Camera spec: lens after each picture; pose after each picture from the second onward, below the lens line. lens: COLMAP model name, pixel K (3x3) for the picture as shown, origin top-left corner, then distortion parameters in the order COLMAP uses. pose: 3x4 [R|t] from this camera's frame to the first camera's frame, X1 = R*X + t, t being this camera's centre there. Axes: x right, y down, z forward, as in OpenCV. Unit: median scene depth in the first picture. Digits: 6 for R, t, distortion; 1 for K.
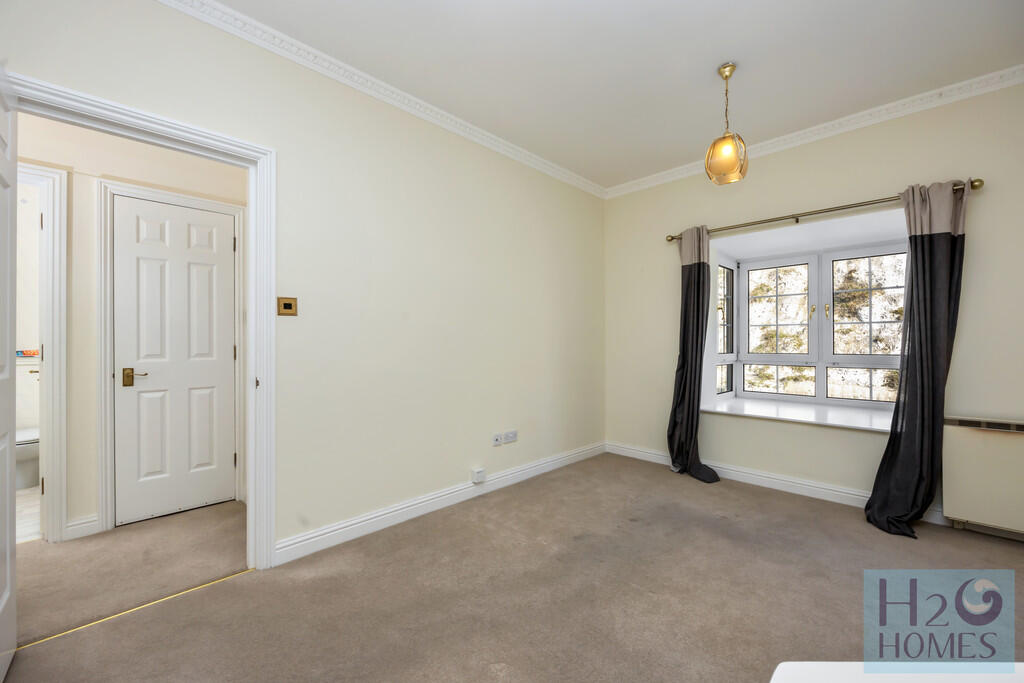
lens RADIAL K [[405.7, 0, 515.0], [0, 405.7, 340.5], [0, 0, 1]] dist [0.000065, -0.000031]
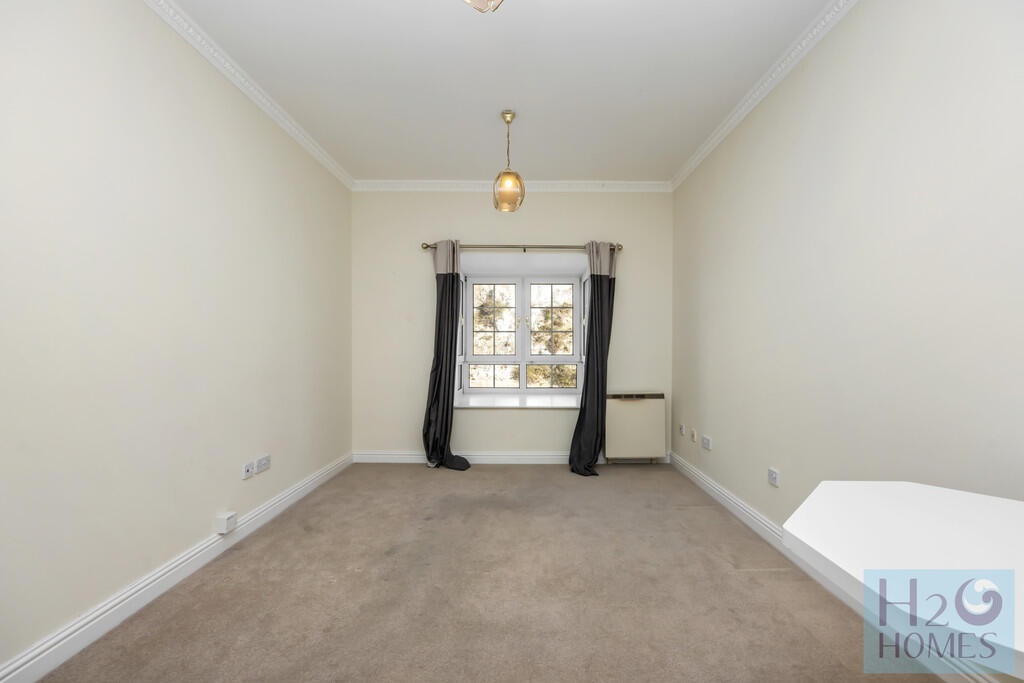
lens RADIAL K [[413.8, 0, 511.6], [0, 413.8, 345.9], [0, 0, 1]] dist [-0.000715, 0.000018]
pose [[0.718532, 0.002670, 0.695489, -0.254788], [-0.005574, 0.999983, 0.001920, 0.003580], [-0.695472, -0.005257, 0.718534, 0.096306]]
